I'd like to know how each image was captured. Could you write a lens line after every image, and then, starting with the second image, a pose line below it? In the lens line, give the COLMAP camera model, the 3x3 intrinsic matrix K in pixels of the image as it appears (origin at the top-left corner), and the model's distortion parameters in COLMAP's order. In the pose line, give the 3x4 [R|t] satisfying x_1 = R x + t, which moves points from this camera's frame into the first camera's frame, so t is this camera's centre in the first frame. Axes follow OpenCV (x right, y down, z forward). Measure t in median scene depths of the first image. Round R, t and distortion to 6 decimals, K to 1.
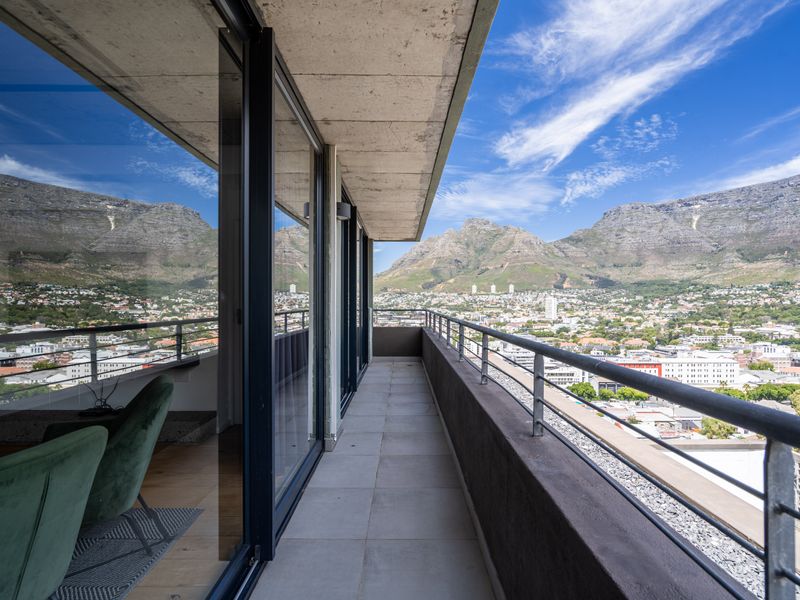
lens RADIAL K [[417.4, 0, 388.3], [0, 417.4, 306.3], [0, 0, 1]] dist [0.003919, 0.001752]
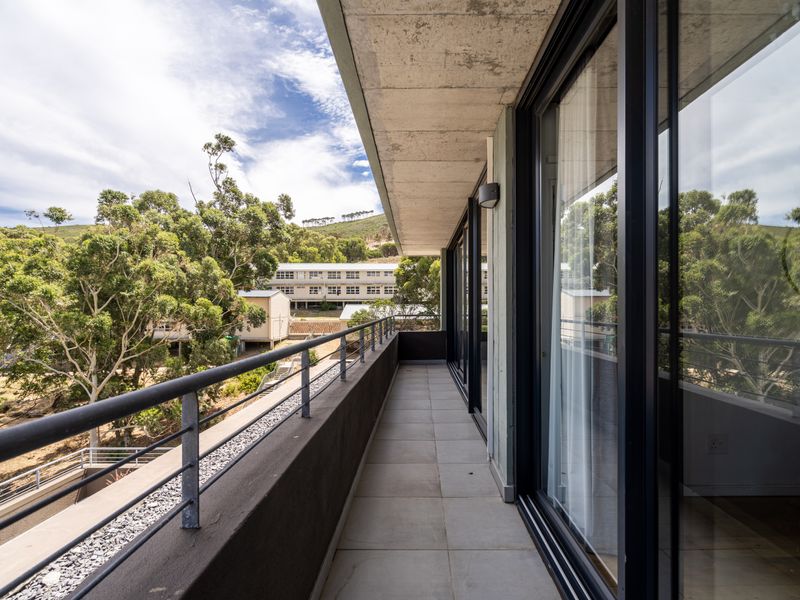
lens RADIAL K [[417.9, 0, 410.7], [0, 417.9, 306.2], [0, 0, 1]] dist [-0.004116, 0.002625]
pose [[-0.999870, 0.000268, -0.016103, 0.018241], [0.000161, 0.999978, 0.006631, -0.006314], [0.016104, 0.006627, -0.999848, 0.617944]]
